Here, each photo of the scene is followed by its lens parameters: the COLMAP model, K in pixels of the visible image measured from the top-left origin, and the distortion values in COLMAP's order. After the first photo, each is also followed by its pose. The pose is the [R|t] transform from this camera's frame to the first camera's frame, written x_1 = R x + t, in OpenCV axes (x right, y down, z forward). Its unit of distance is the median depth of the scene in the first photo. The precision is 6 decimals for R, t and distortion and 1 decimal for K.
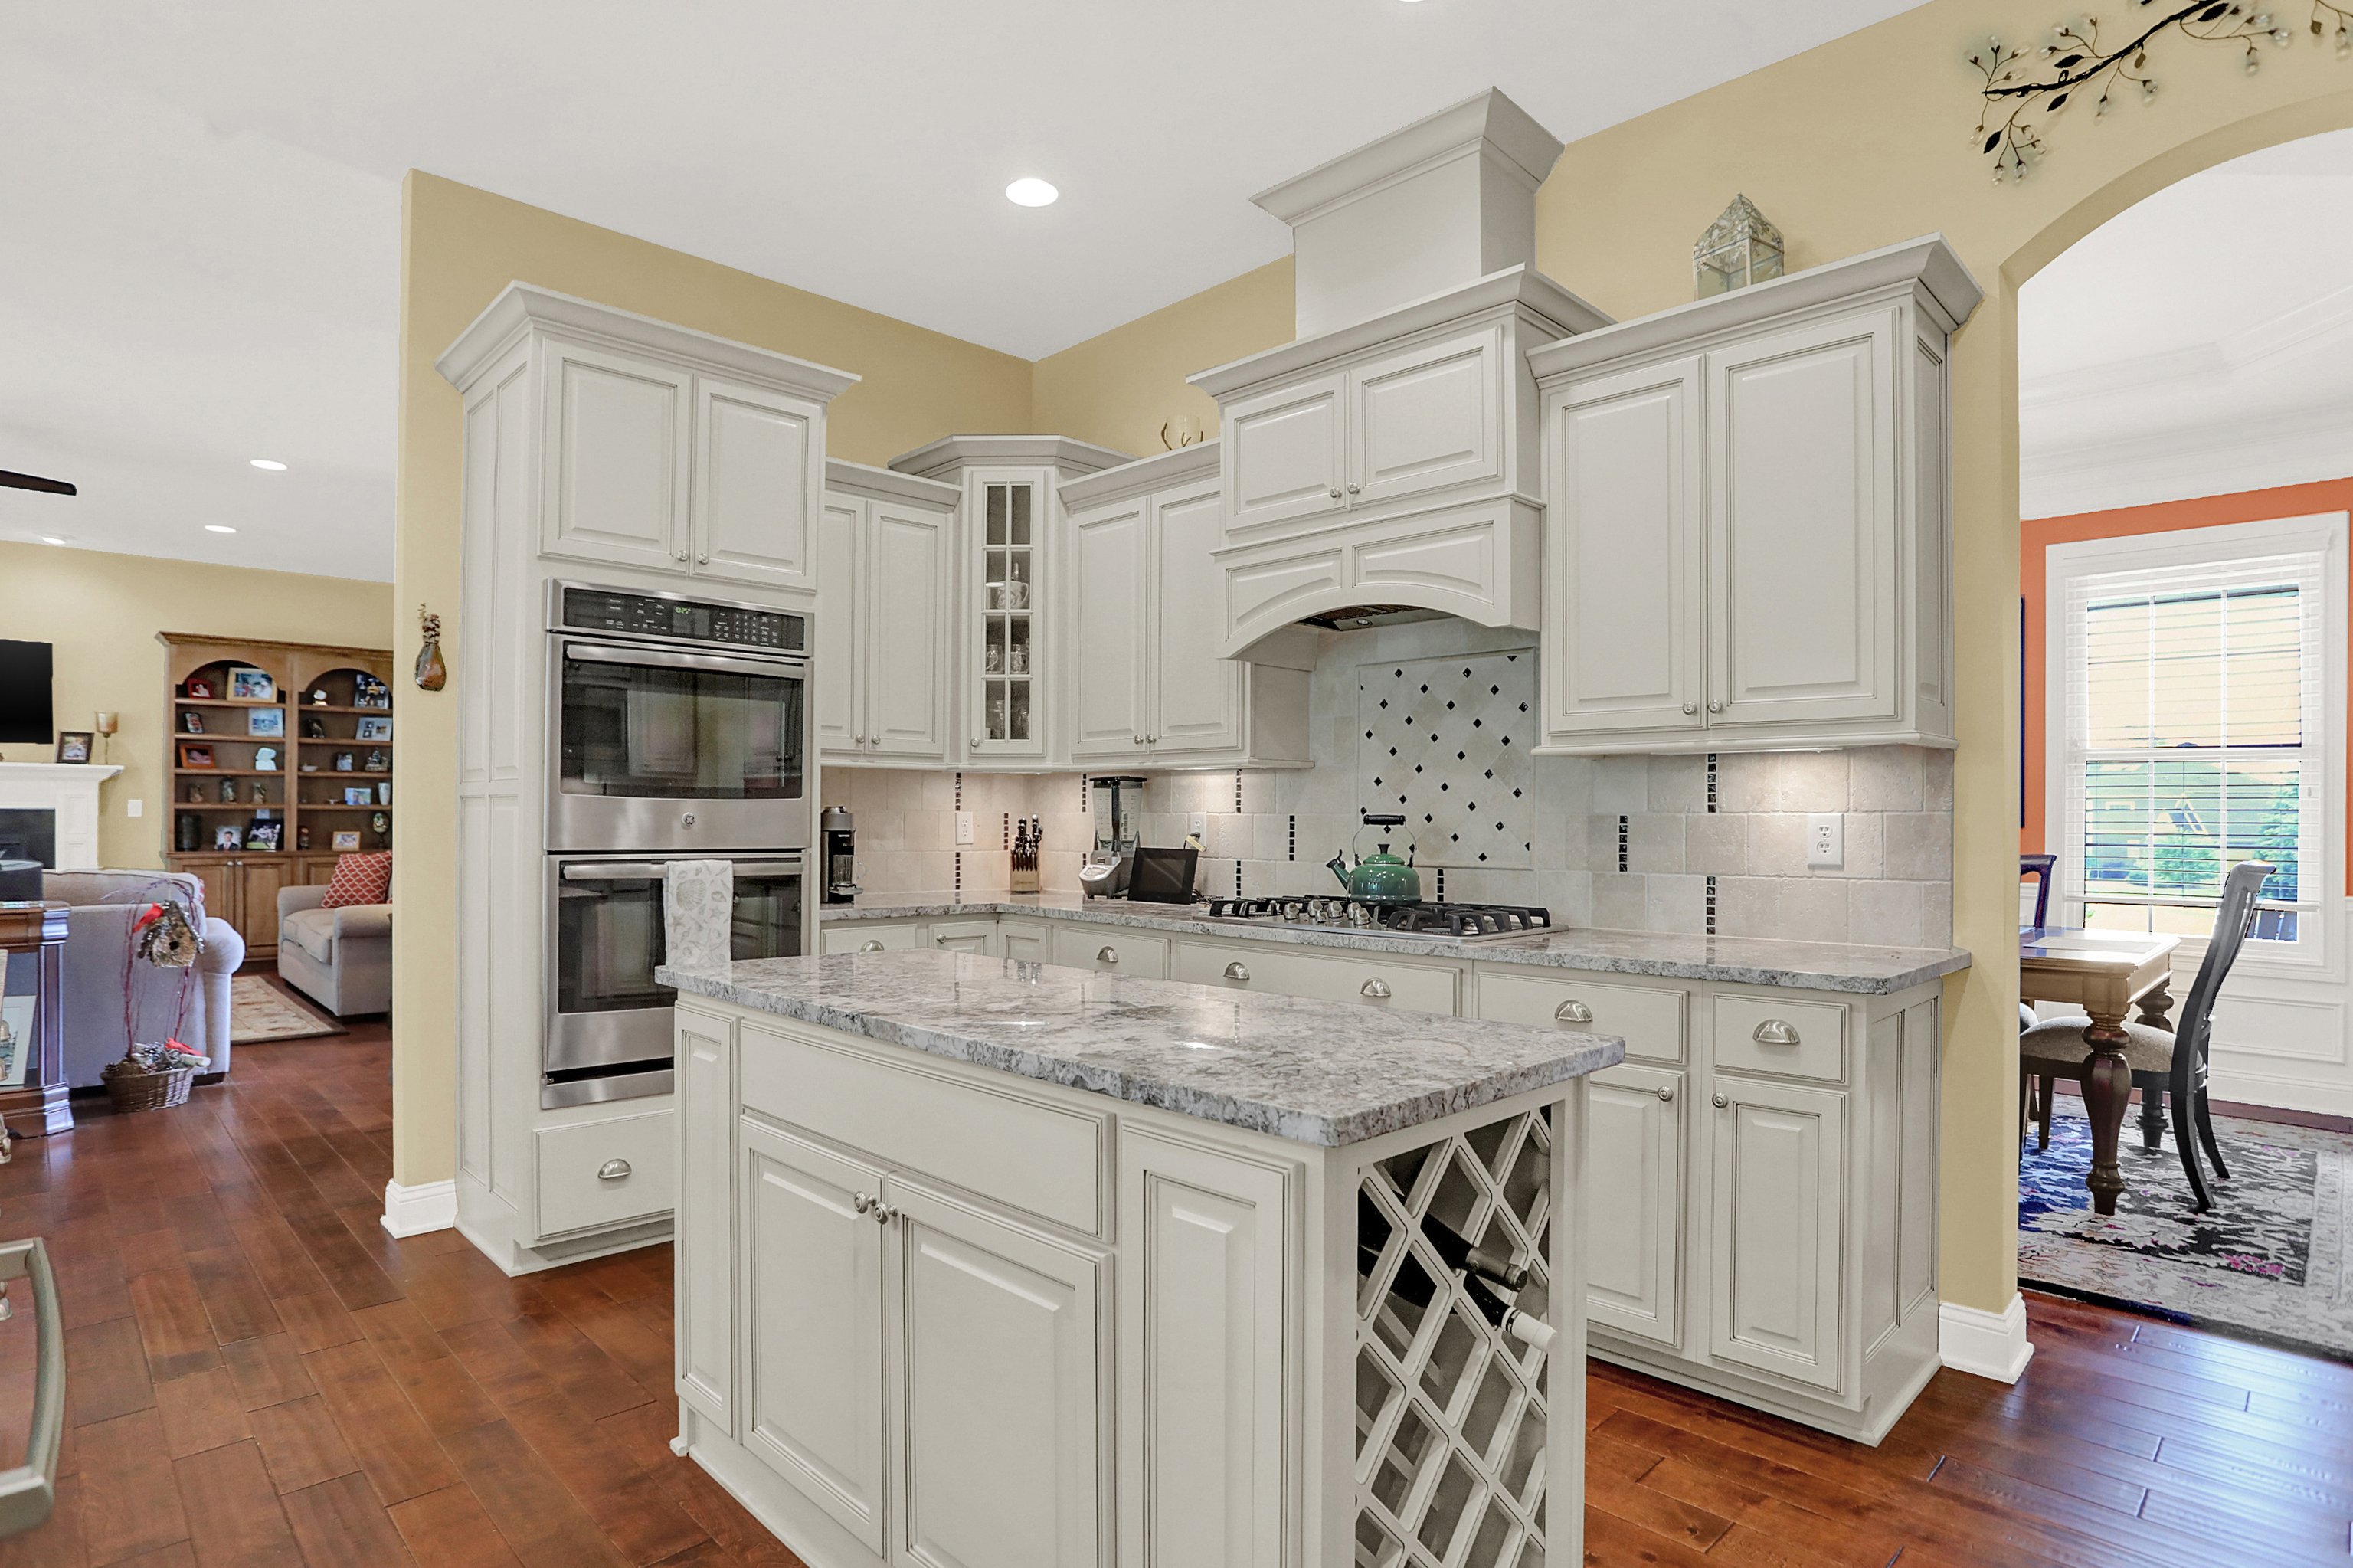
lens RADIAL K [[1233.2, 0, 1156.3], [0, 1233.2, 811.4], [0, 0, 1]] dist [-0.070336, 0.032014]
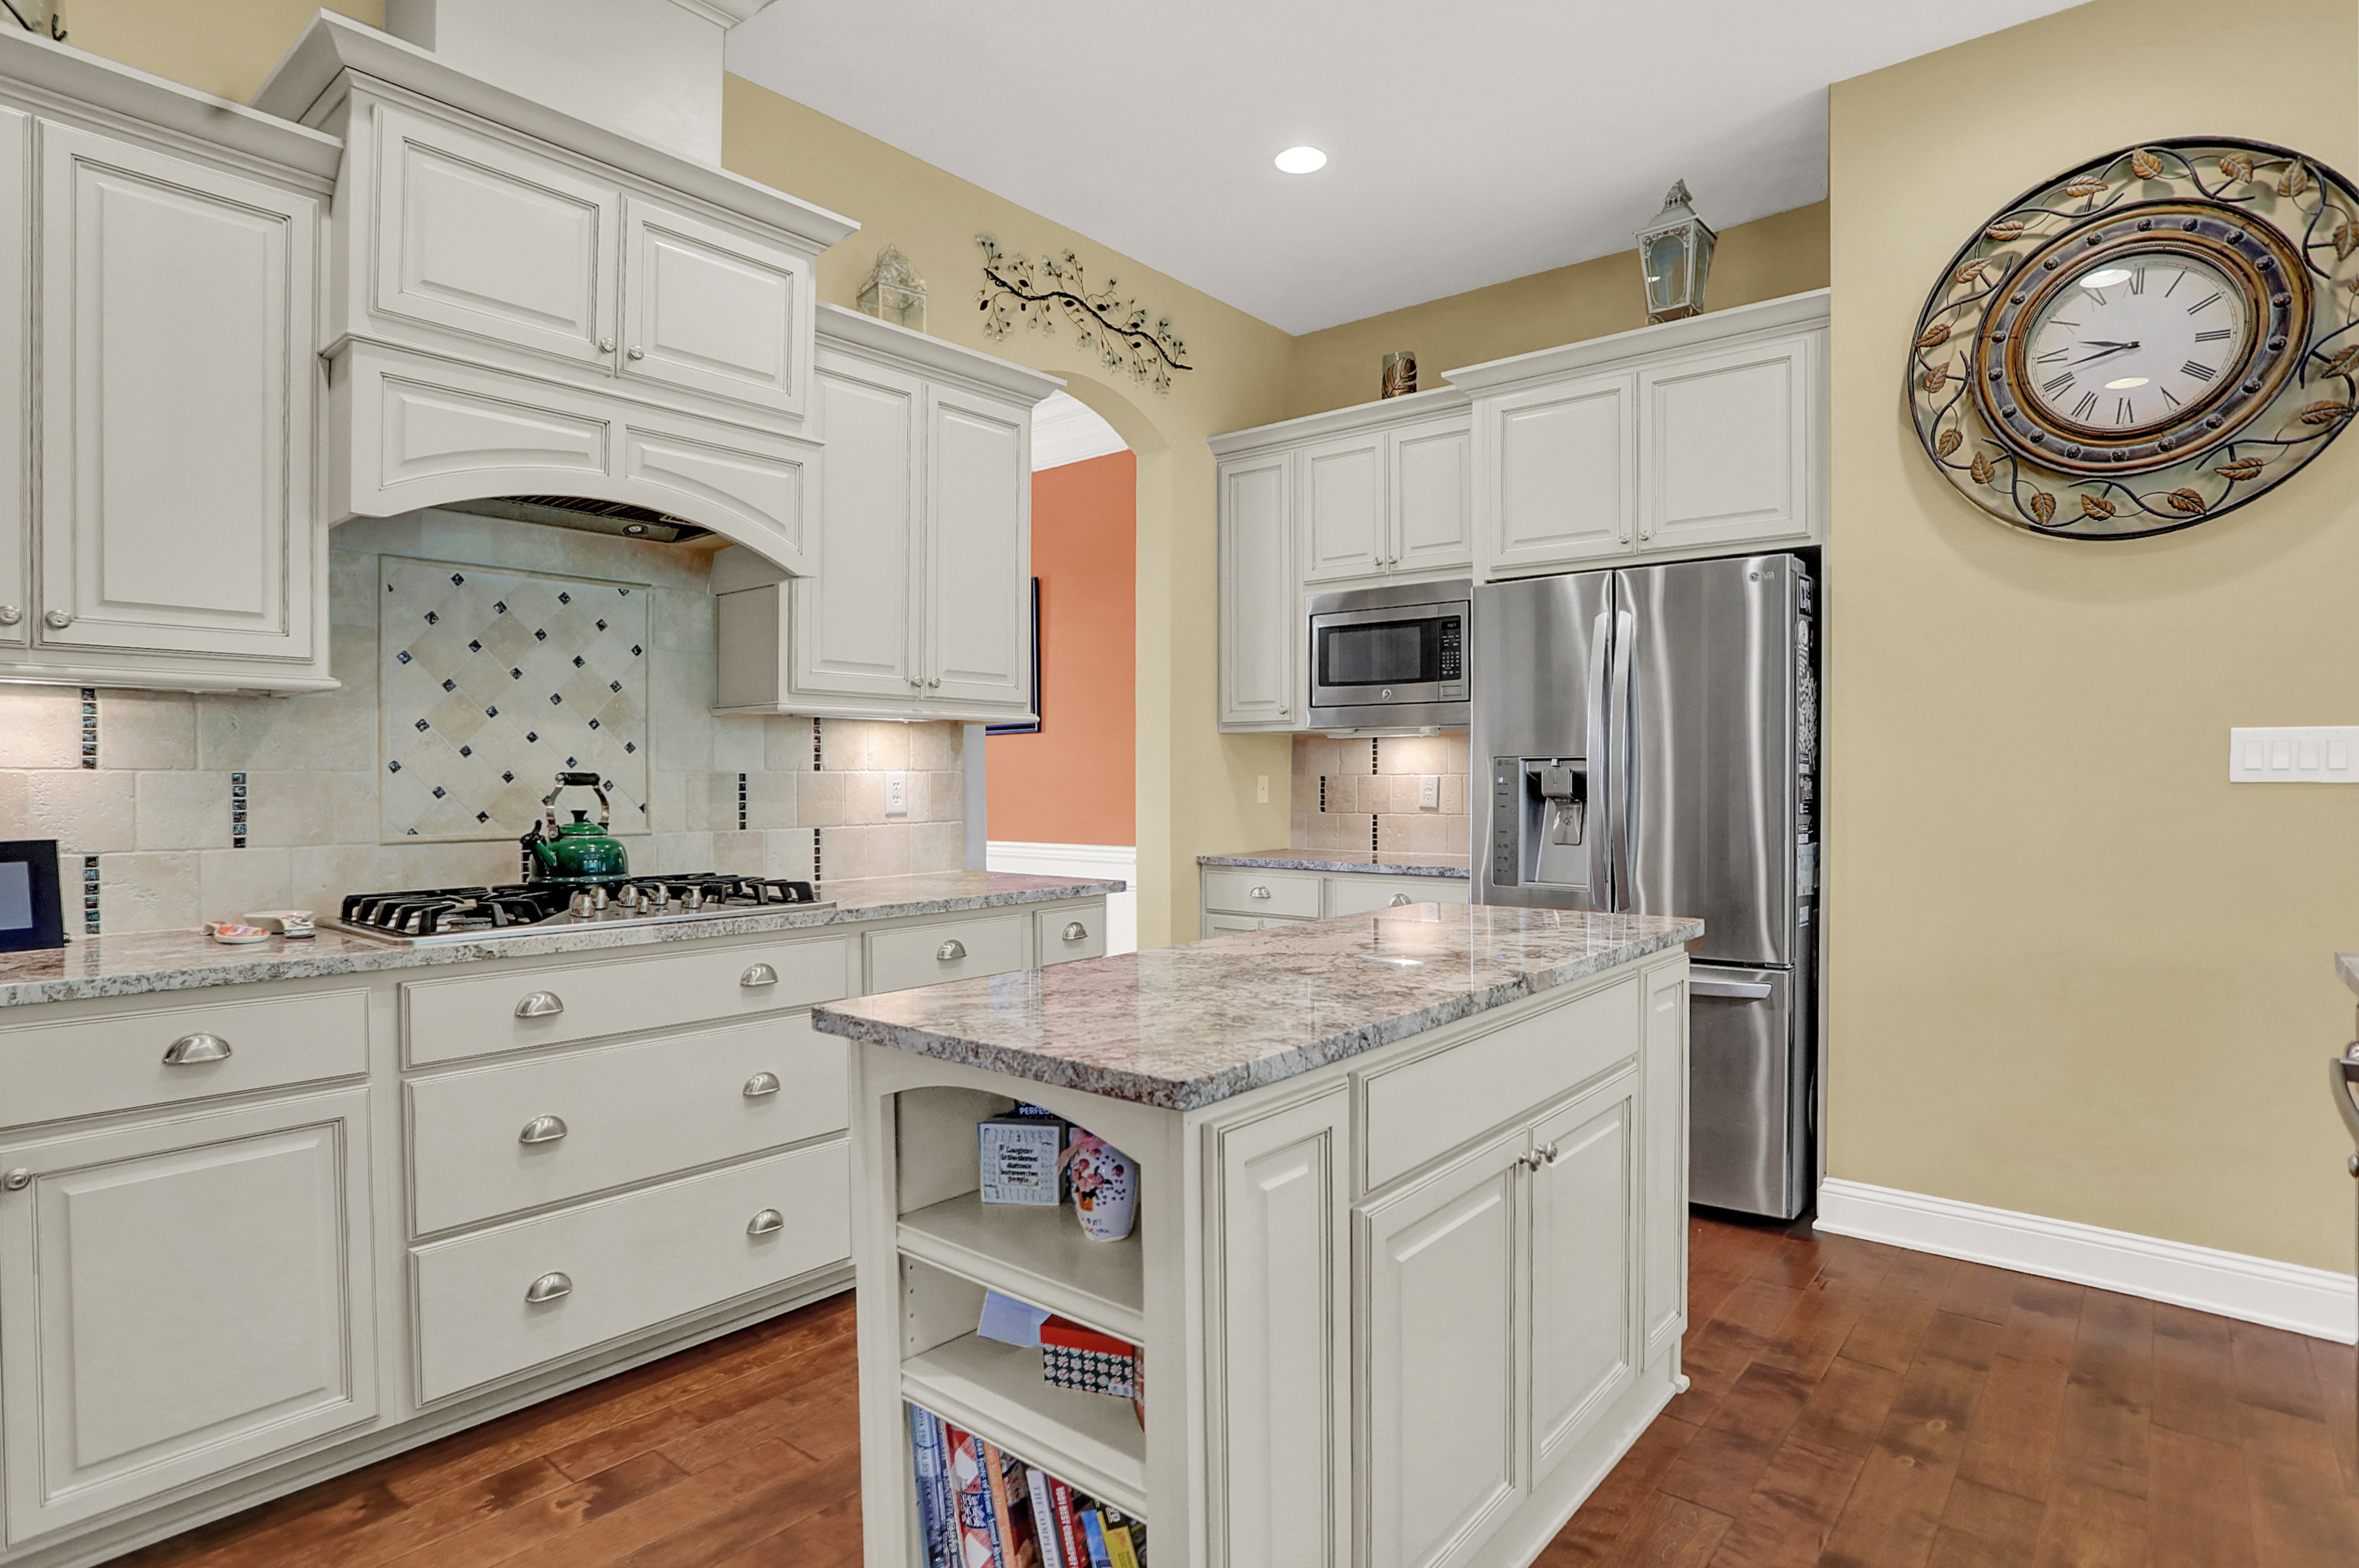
lens RADIAL K [[1253.8, 0, 1147.3], [0, 1253.8, 795.1], [0, 0, 1]] dist [-0.065922, 0.032770]
pose [[-0.097732, -0.019843, 0.995015, -0.568628], [-0.006095, 0.999794, 0.019339, -0.000560], [-0.995194, -0.004175, -0.097833, 0.657610]]
